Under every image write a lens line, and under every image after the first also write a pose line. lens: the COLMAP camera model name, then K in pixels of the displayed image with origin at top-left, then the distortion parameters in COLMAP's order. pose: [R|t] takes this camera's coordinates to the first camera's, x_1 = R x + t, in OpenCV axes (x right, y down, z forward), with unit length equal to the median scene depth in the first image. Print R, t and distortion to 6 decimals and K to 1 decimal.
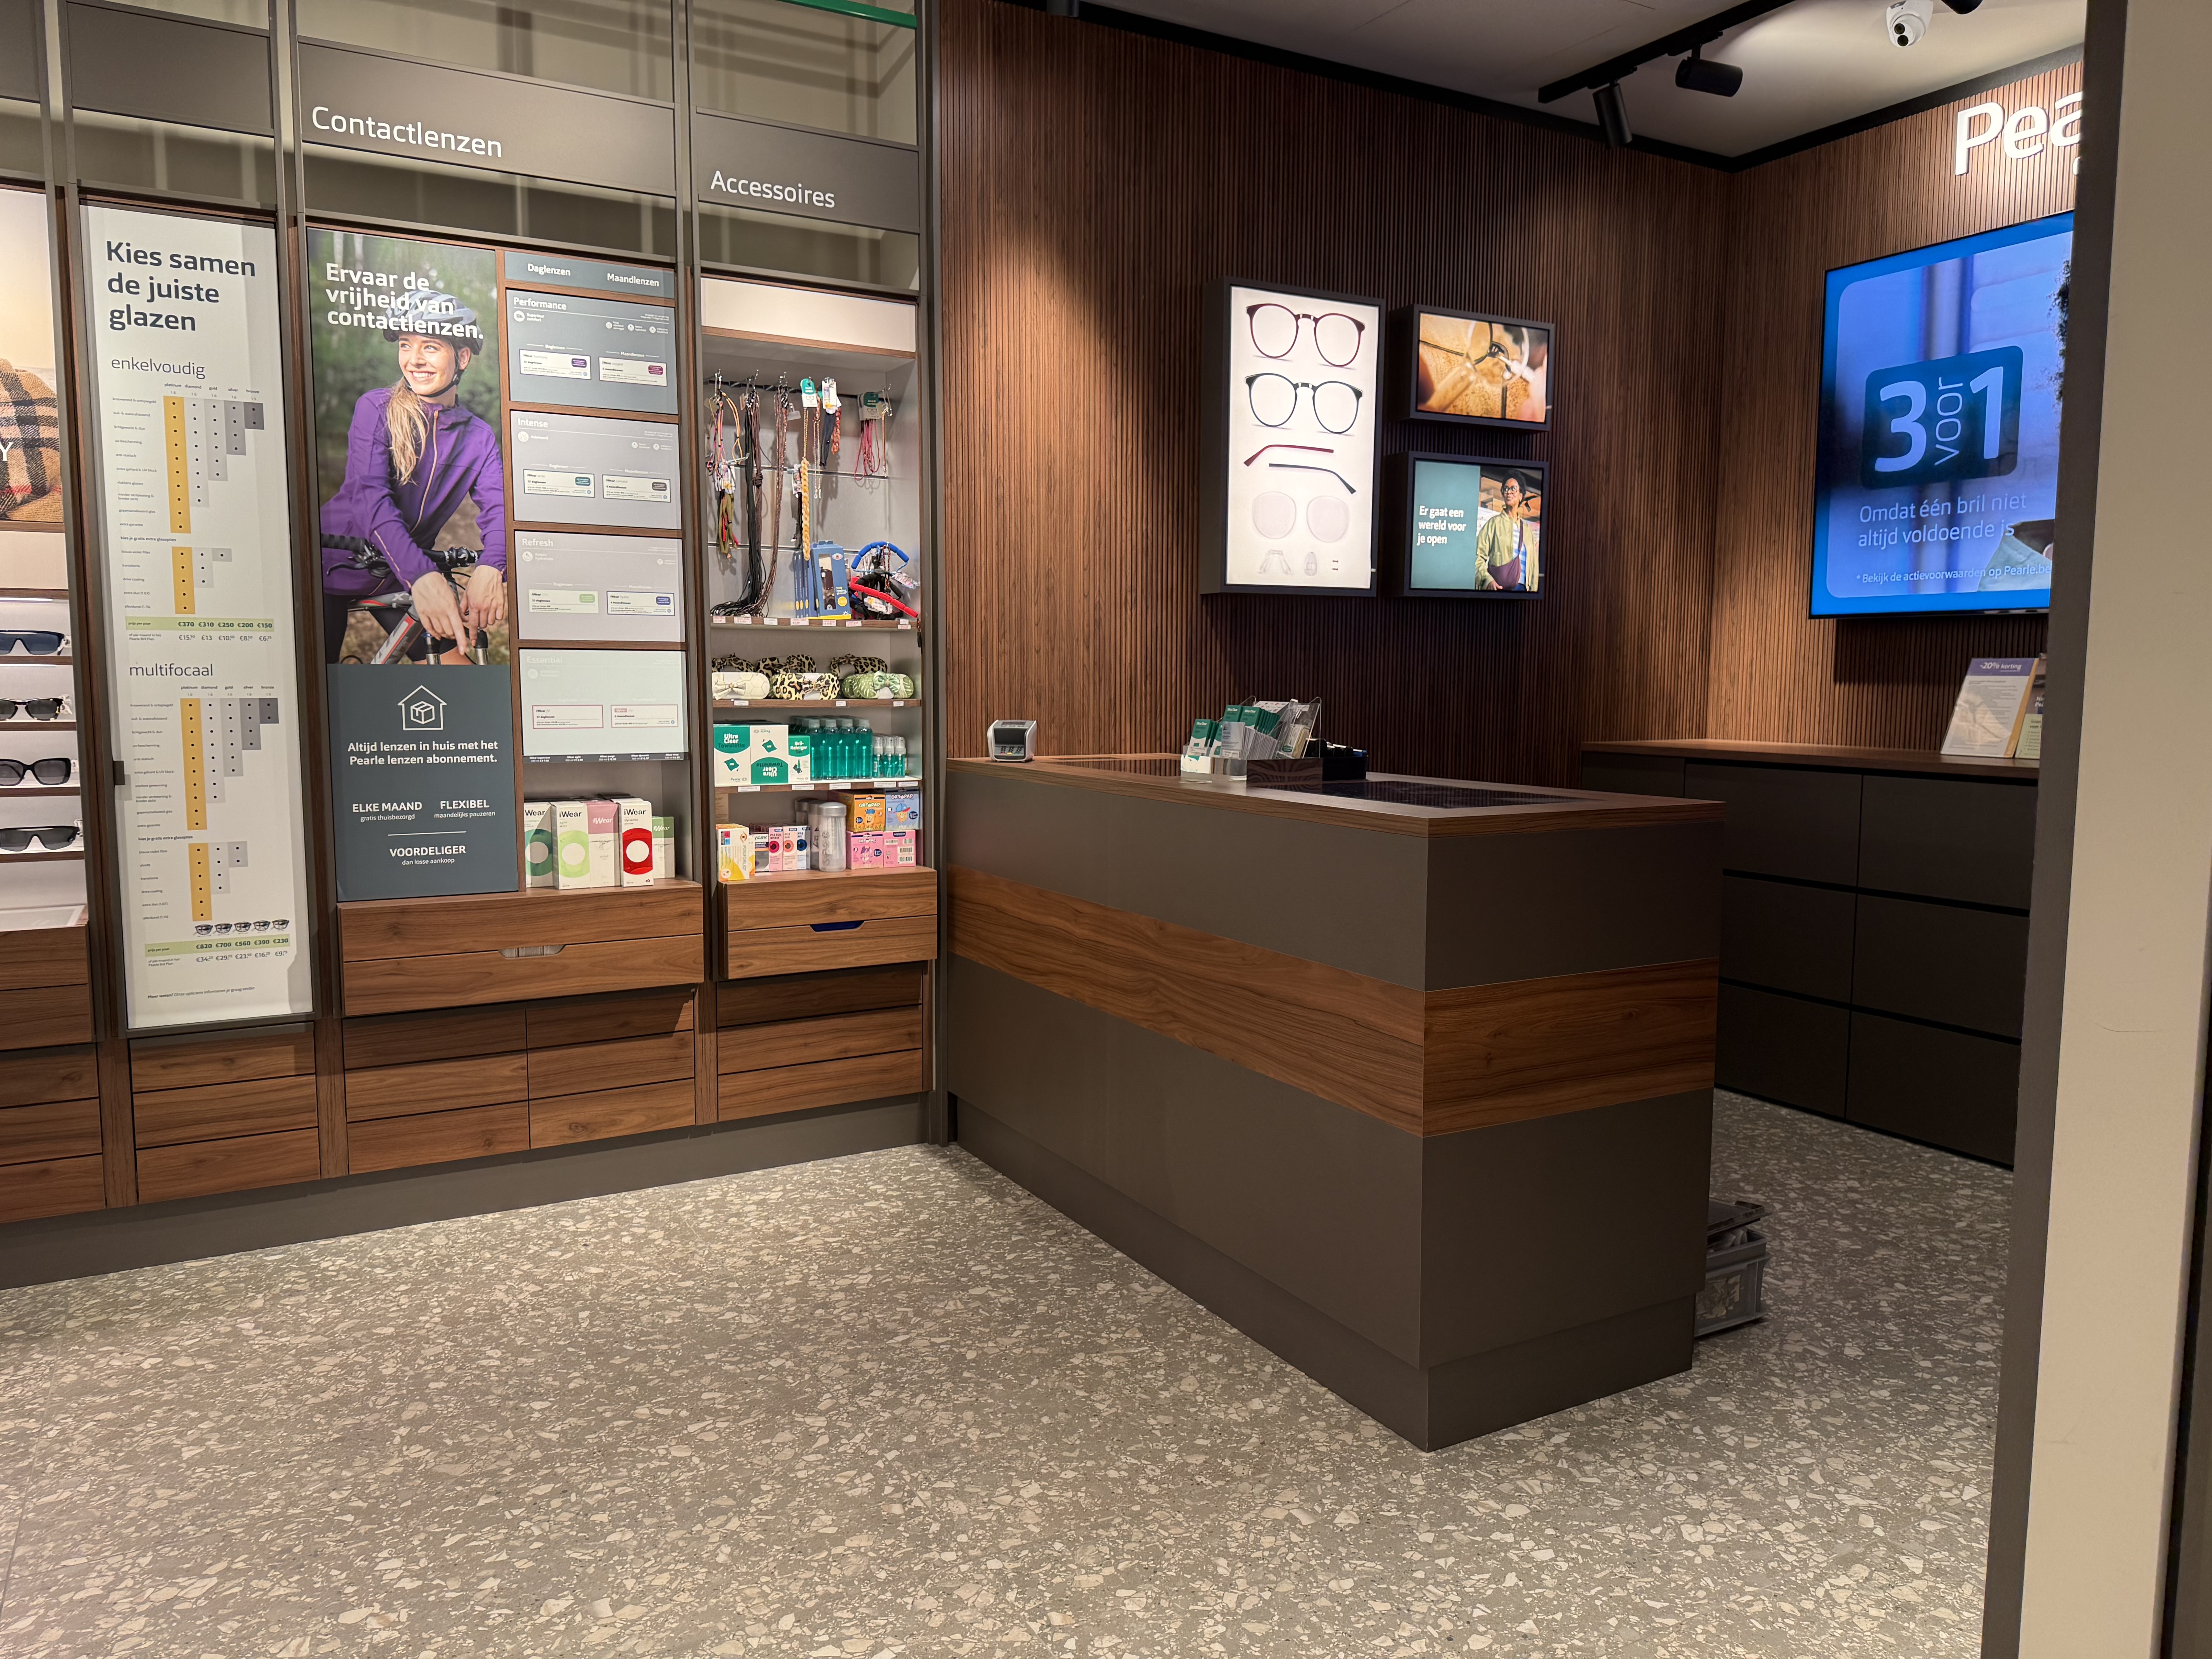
lens RADIAL K [[1585.6, 0, 1115.6], [0, 1585.6, 828.1], [0, 0, 1]] dist [0.027217, -0.022997]
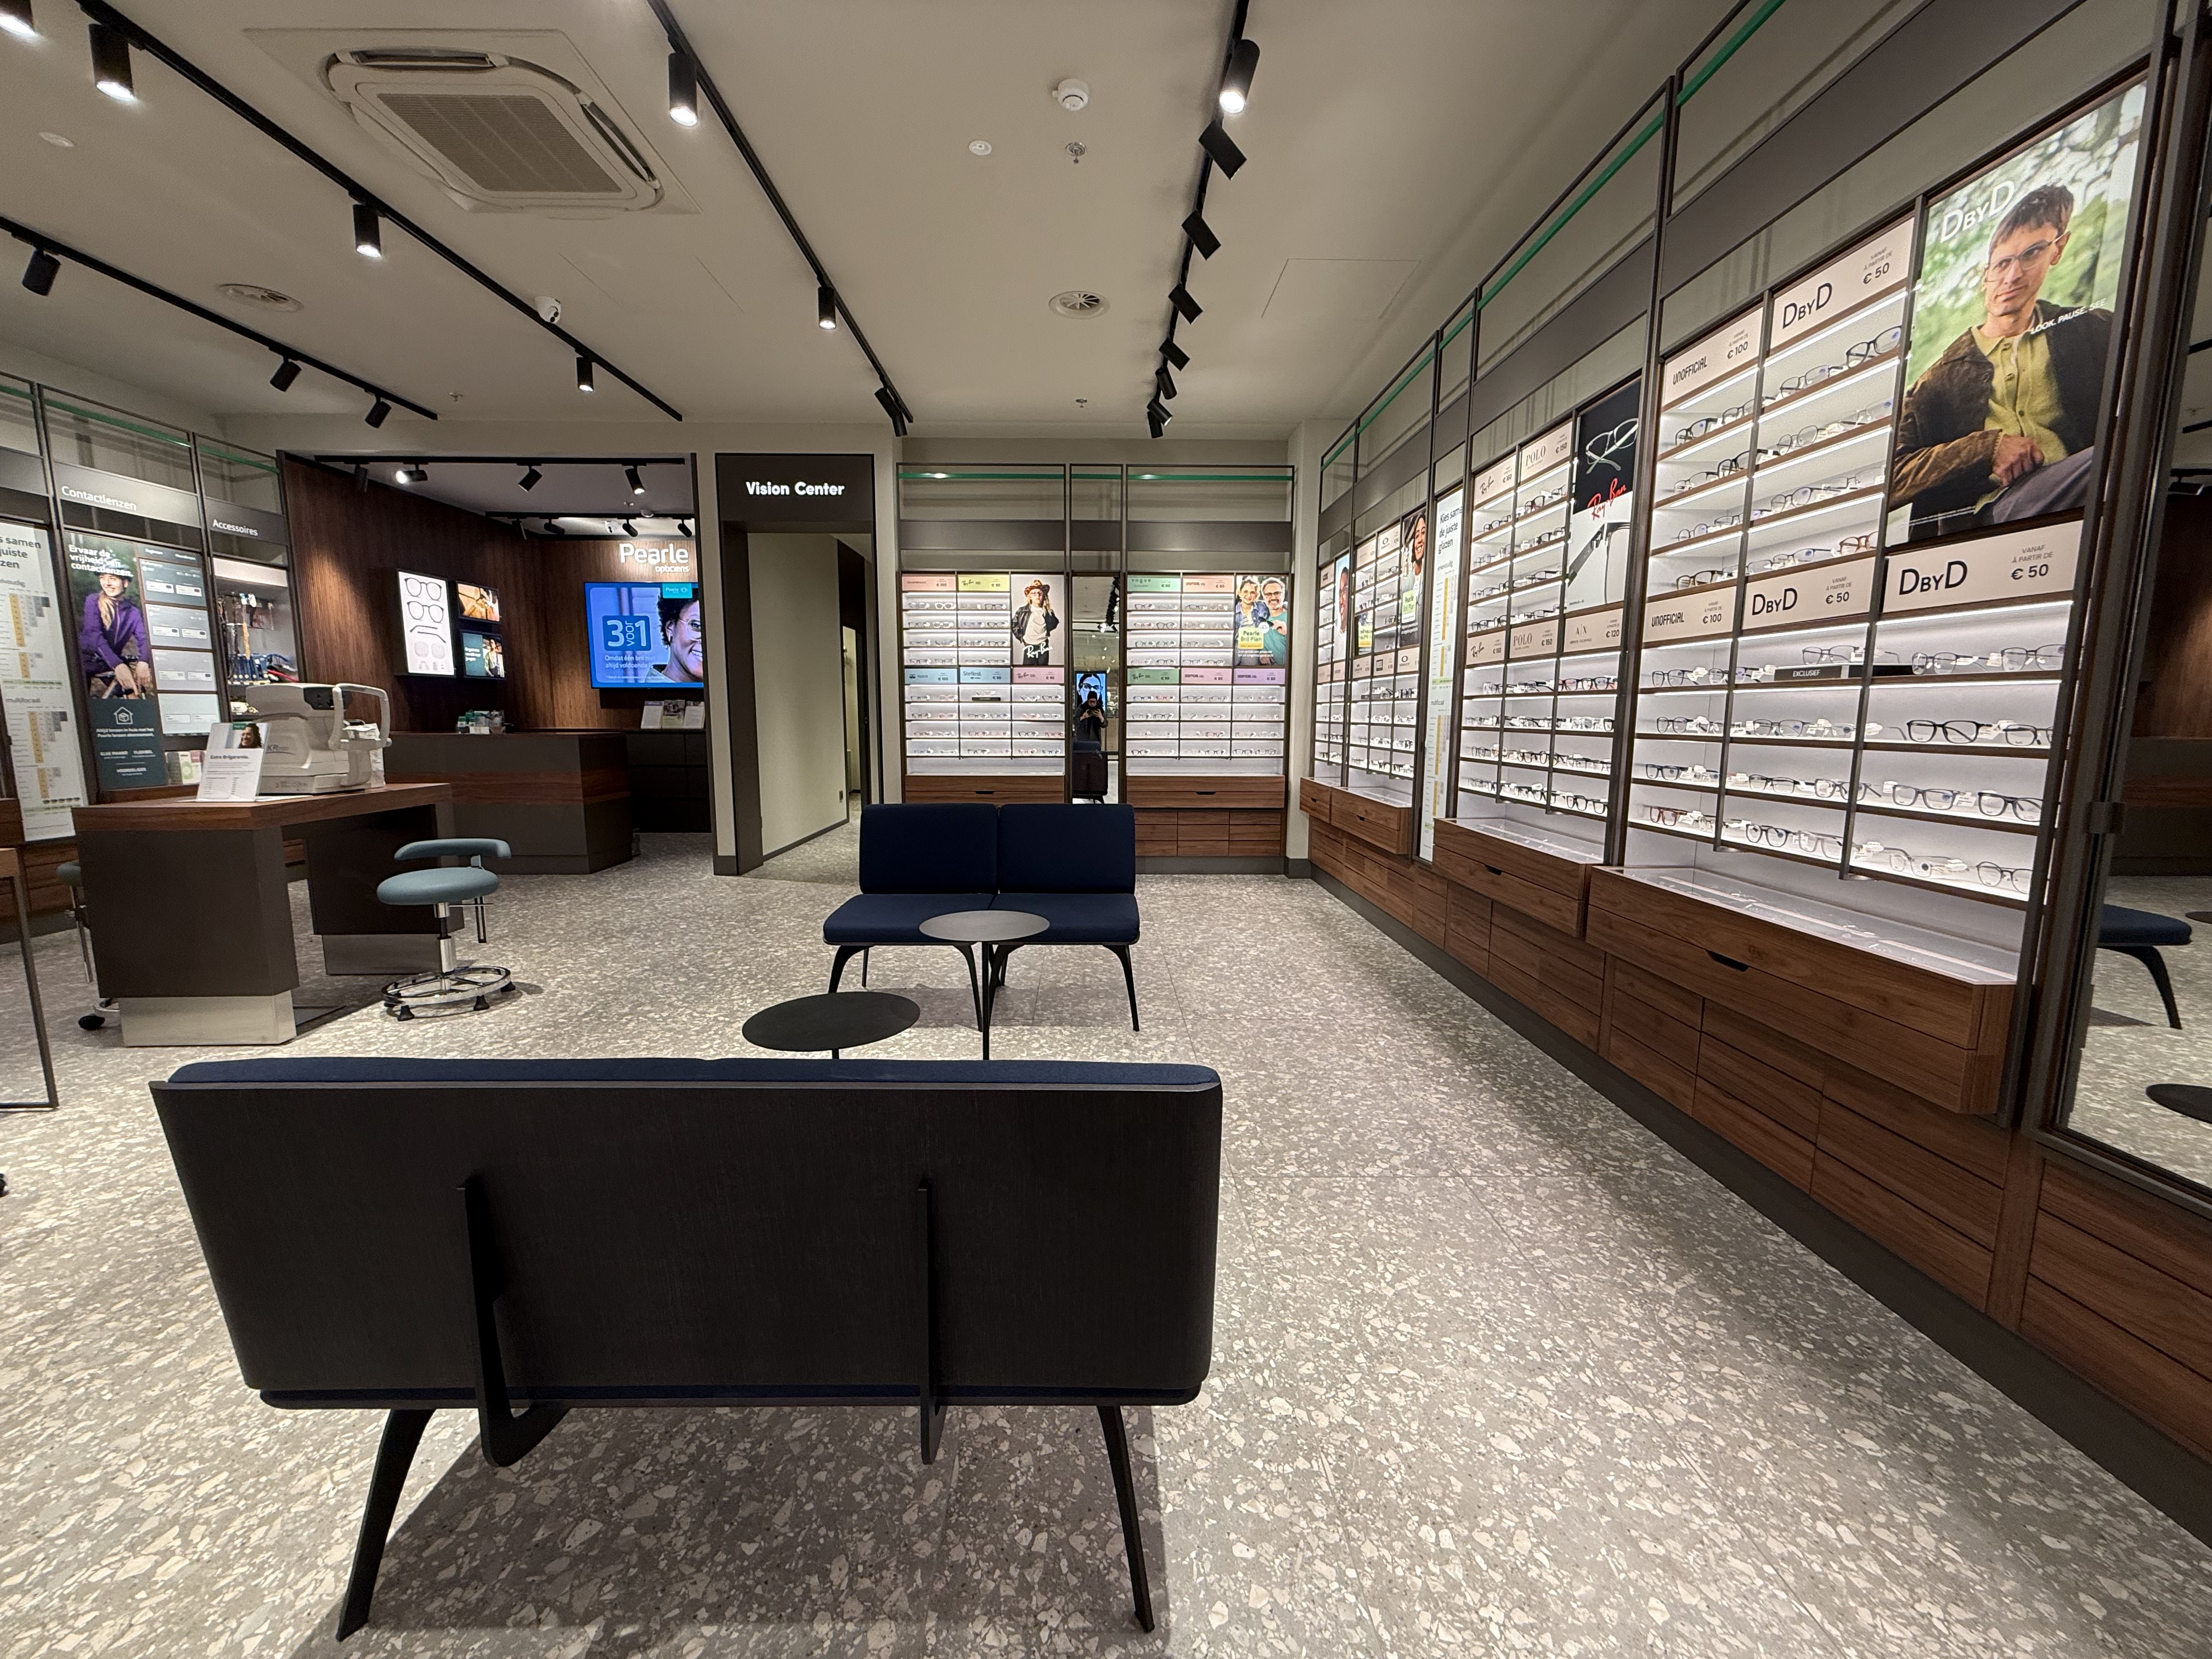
lens RADIAL K [[879.1, 0, 1098.5], [0, 879.1, 825.9], [0, 0, 1]] dist [0.001608, -0.000169]
pose [[0.484413, -0.116245, 0.867082, -0.905672], [0.085372, 0.992683, 0.085389, 0.115115], [-0.870664, 0.032661, 0.490792, -1.075435]]
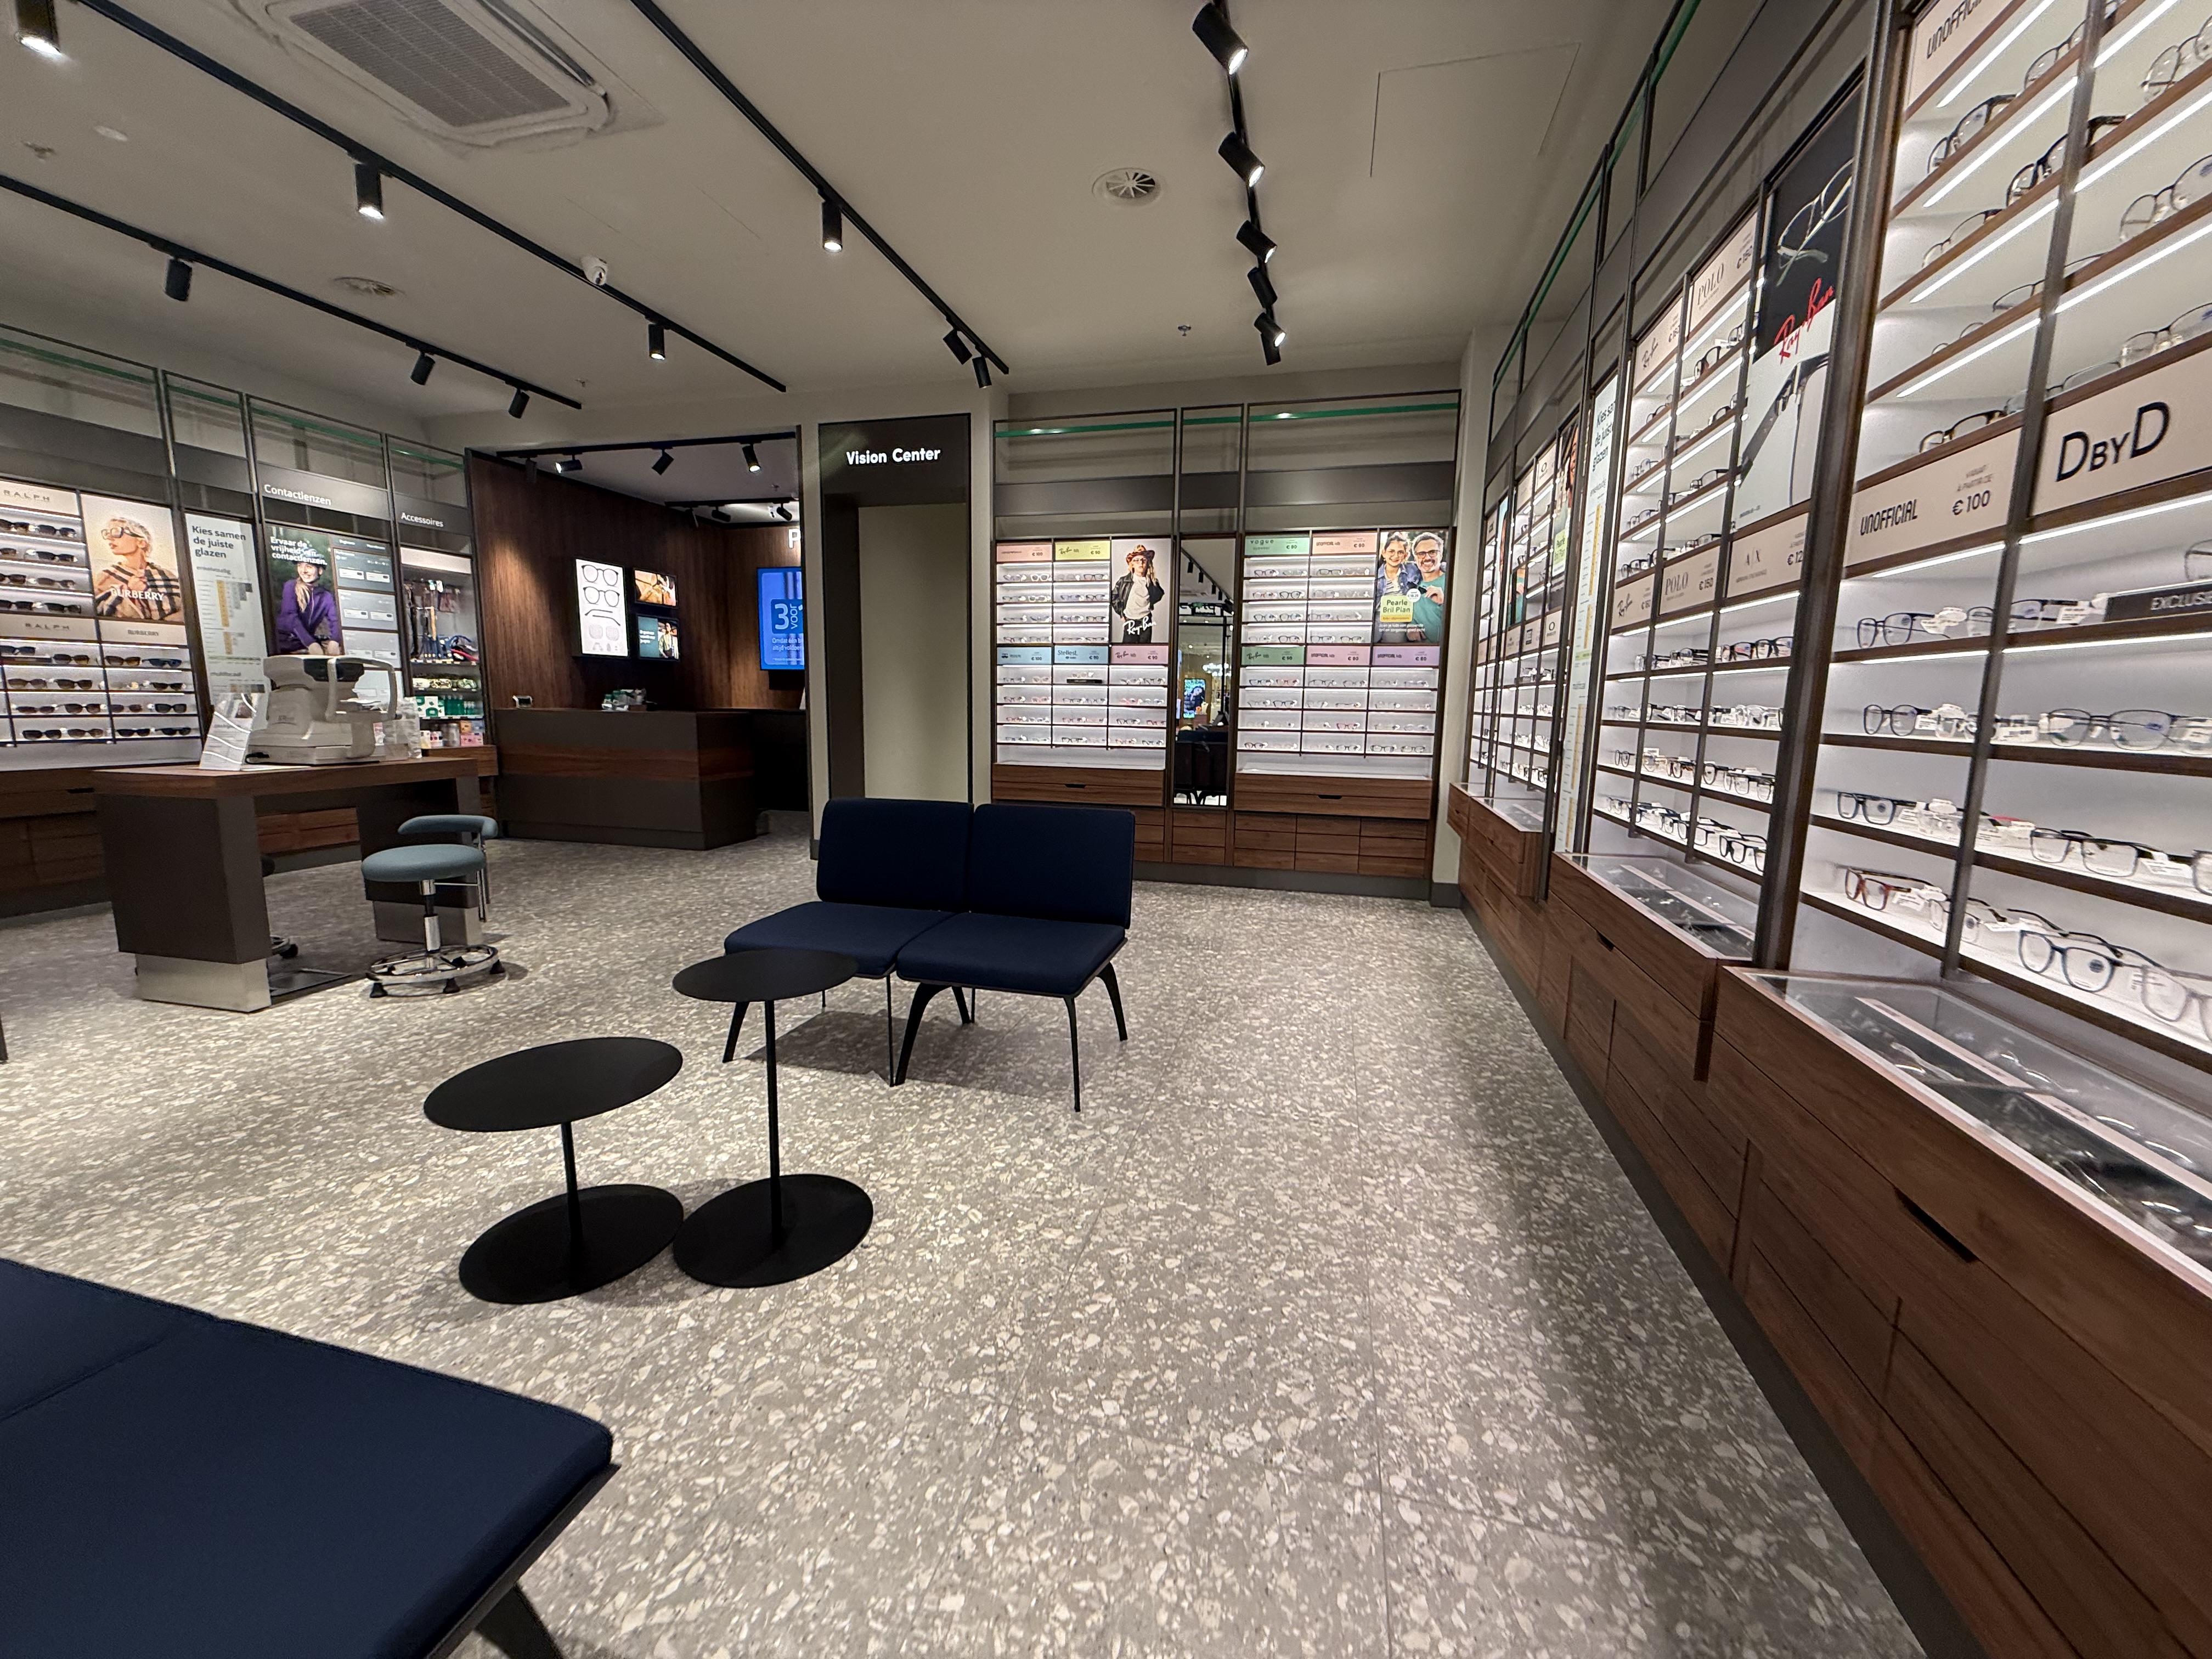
lens RADIAL K [[879.1, 0, 1100.6], [0, 879.1, 824.4], [0, 0, 1]] dist [0.001608, -0.000169]
pose [[0.699417, -0.094997, 0.708372, -0.575651], [0.057479, 0.995393, 0.076736, 0.130079], [-0.712398, -0.012954, 0.701656, -1.153671]]
